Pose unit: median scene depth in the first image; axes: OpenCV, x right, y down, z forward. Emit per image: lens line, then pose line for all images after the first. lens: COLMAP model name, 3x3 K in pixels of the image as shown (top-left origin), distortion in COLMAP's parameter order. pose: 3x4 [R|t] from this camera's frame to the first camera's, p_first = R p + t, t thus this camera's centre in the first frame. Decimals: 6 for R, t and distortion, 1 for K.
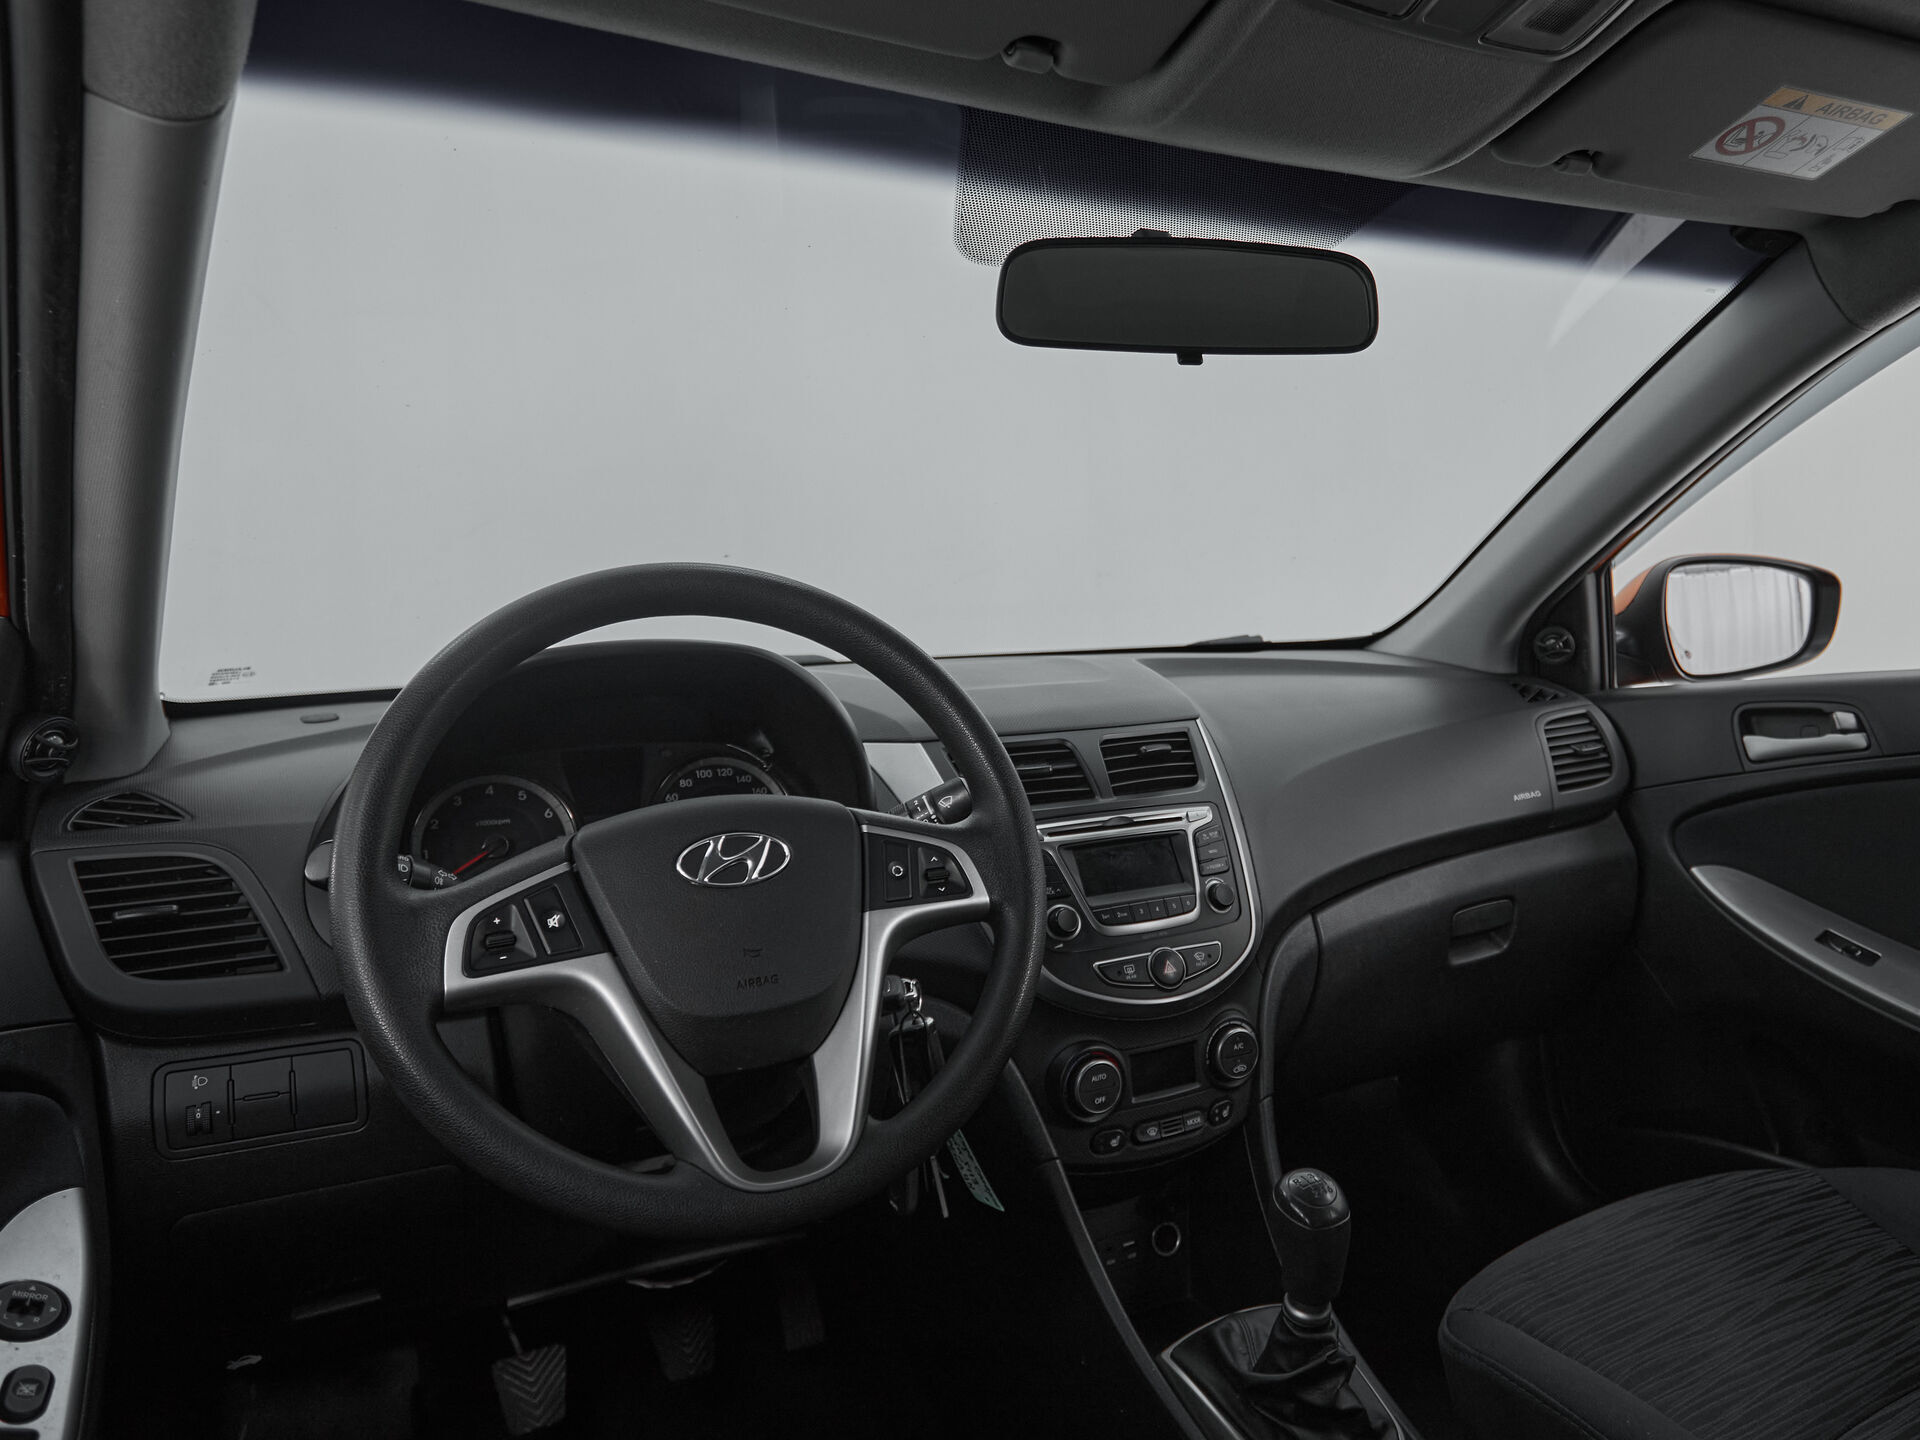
lens RADIAL K [[1338.9, 0, 1122.0], [0, 1338.9, 718.6], [0, 0, 1]] dist [-0.003129, -0.004748]
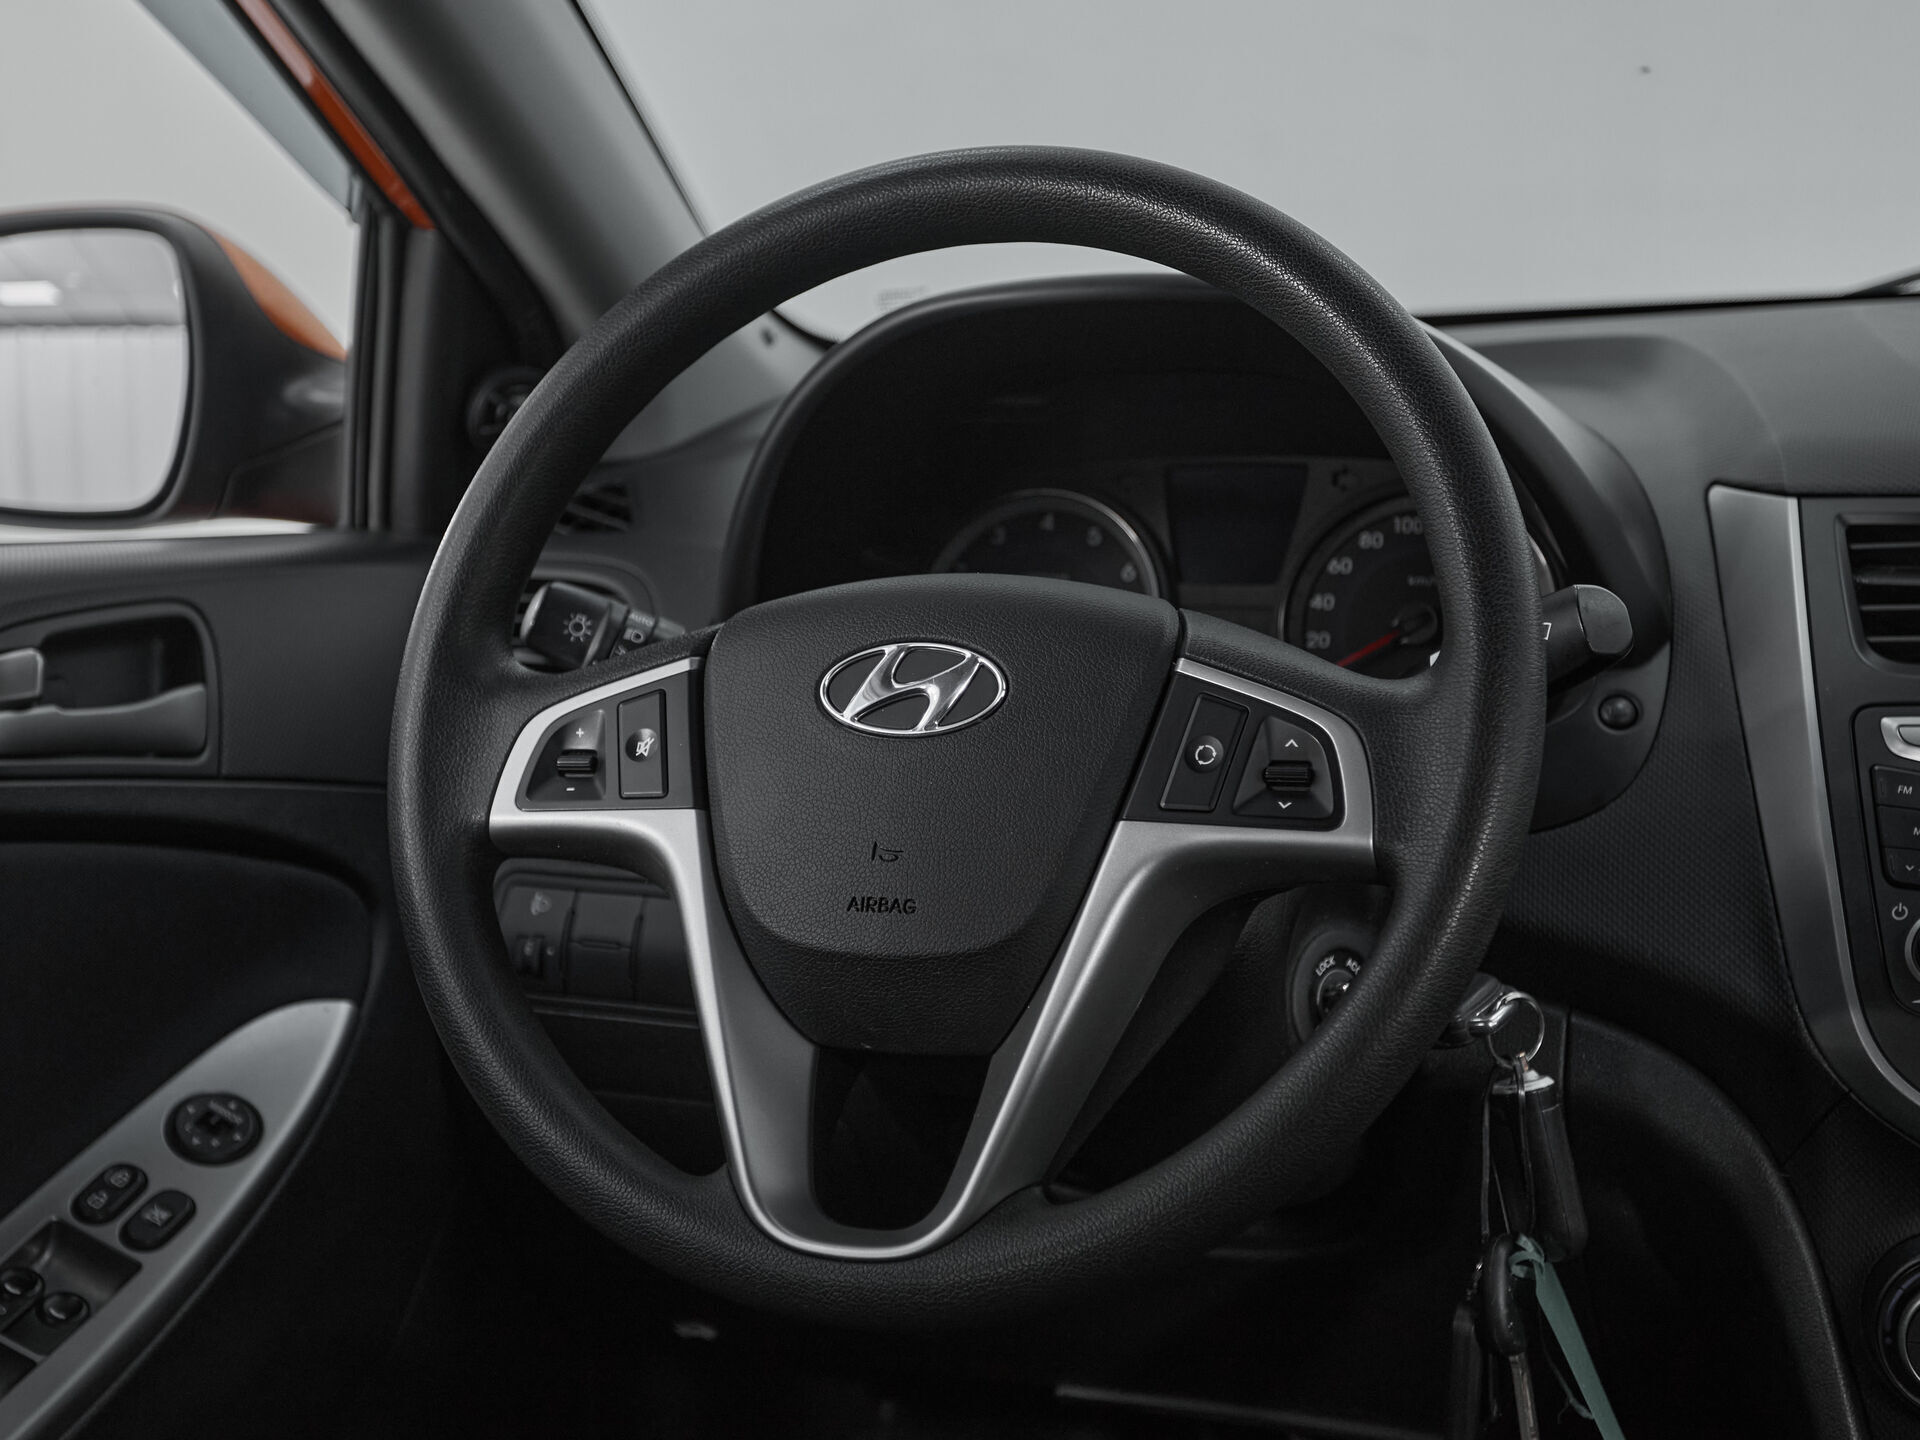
lens RADIAL K [[3011.4, 0, 882.2], [0, 3011.4, 678.9], [0, 0, 1]] dist [0.032974, 0.019531]
pose [[0.586927, 0.128971, -0.799302, 0.477931], [-0.034073, 0.990291, 0.134768, -0.046922], [0.808922, -0.051864, 0.585623, 0.158539]]
